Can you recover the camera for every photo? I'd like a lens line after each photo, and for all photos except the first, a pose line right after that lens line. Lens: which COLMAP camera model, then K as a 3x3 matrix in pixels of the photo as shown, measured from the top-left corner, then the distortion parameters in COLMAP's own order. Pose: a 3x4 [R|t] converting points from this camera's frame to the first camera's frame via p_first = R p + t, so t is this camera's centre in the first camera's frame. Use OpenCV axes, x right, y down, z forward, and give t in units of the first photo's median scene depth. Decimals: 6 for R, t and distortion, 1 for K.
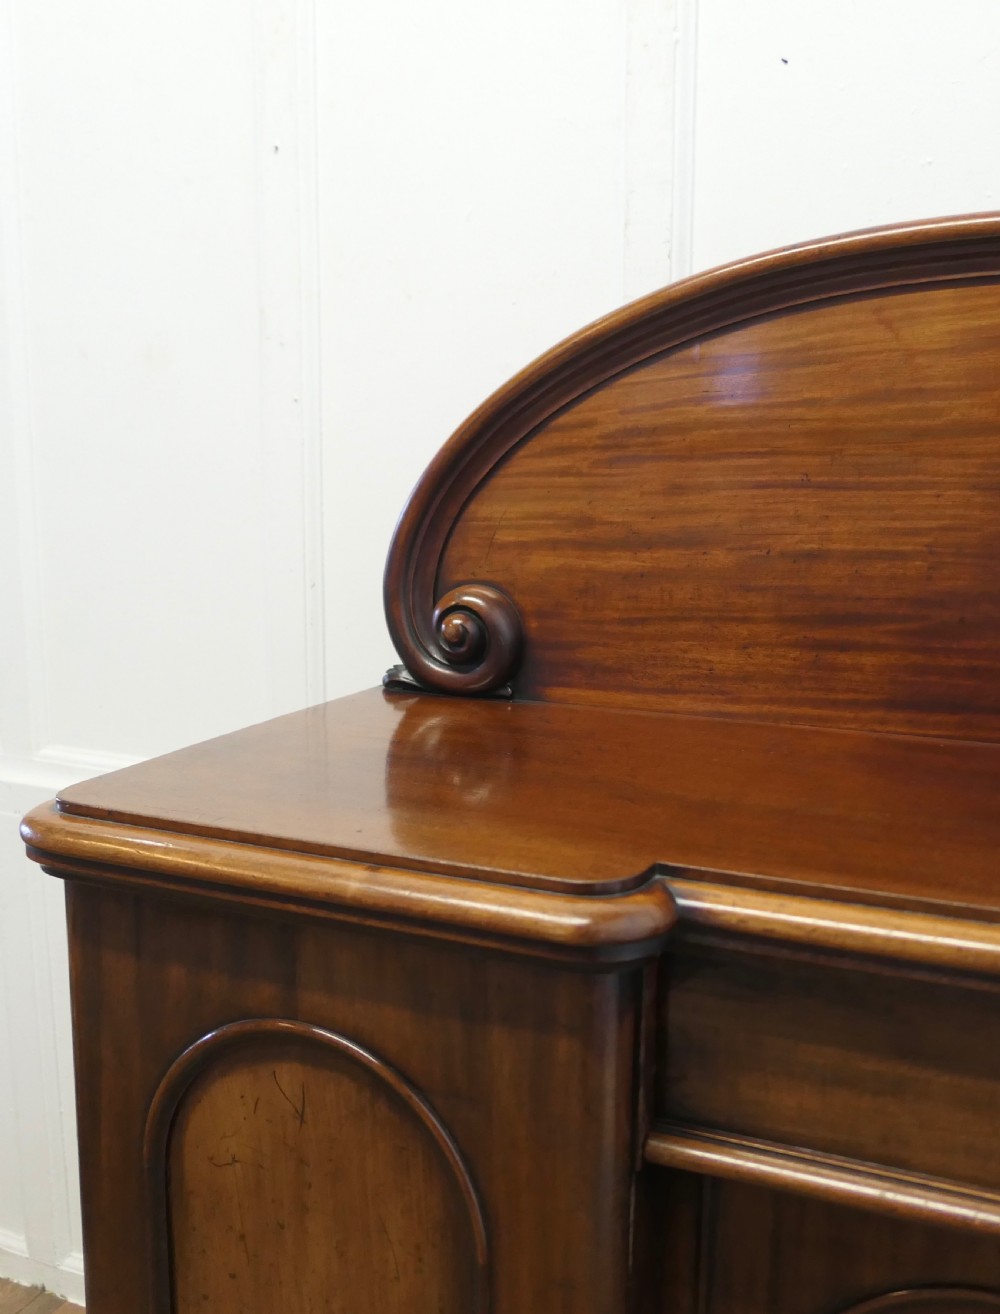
lens RADIAL K [[1397.0, 0, 553.5], [0, 1397.0, 646.1], [0, 0, 1]] dist [-0.027288, 0.000000]
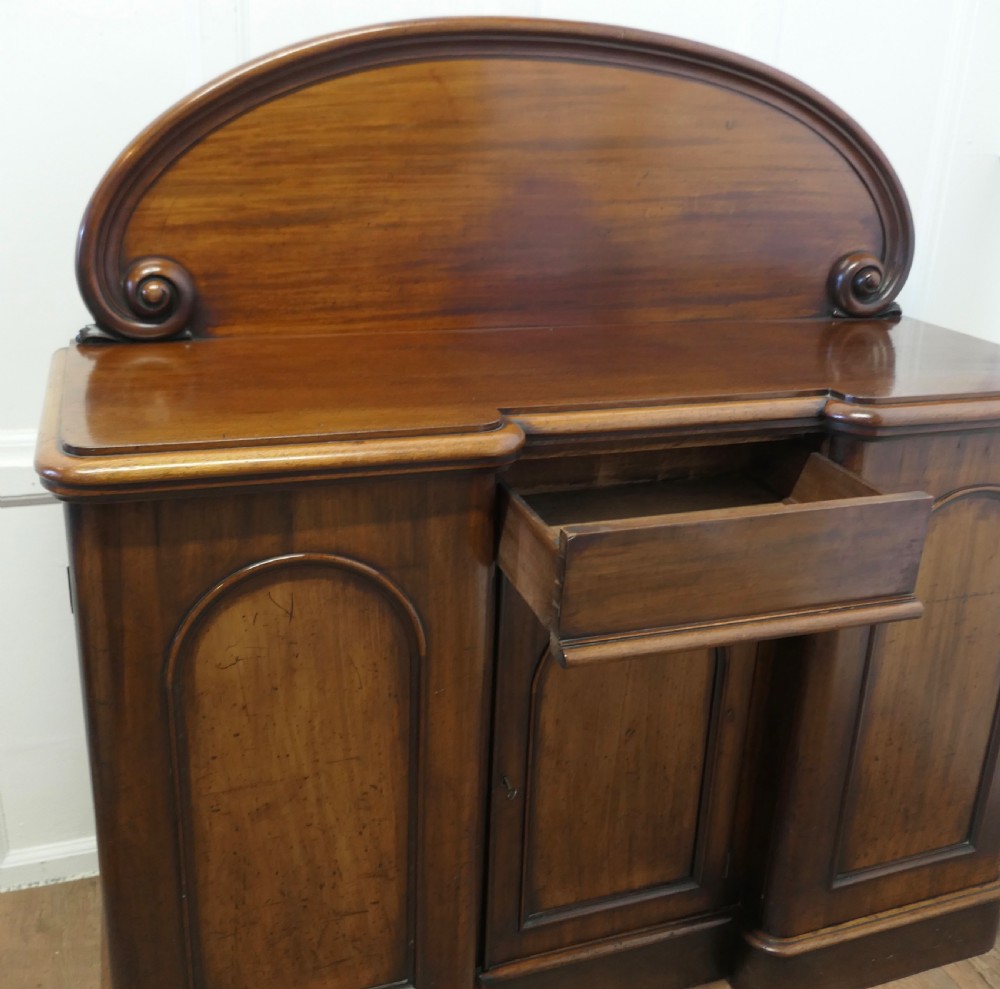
lens RADIAL K [[1057.9, 0, 505.4], [0, 1057.9, 479.4], [0, 0, 1]] dist [-0.015270, 0.000000]
pose [[0.717905, -0.208983, 0.664032, -0.595671], [0.076312, 0.971752, 0.223325, -0.042074], [-0.691946, -0.109653, 0.713574, 0.005856]]
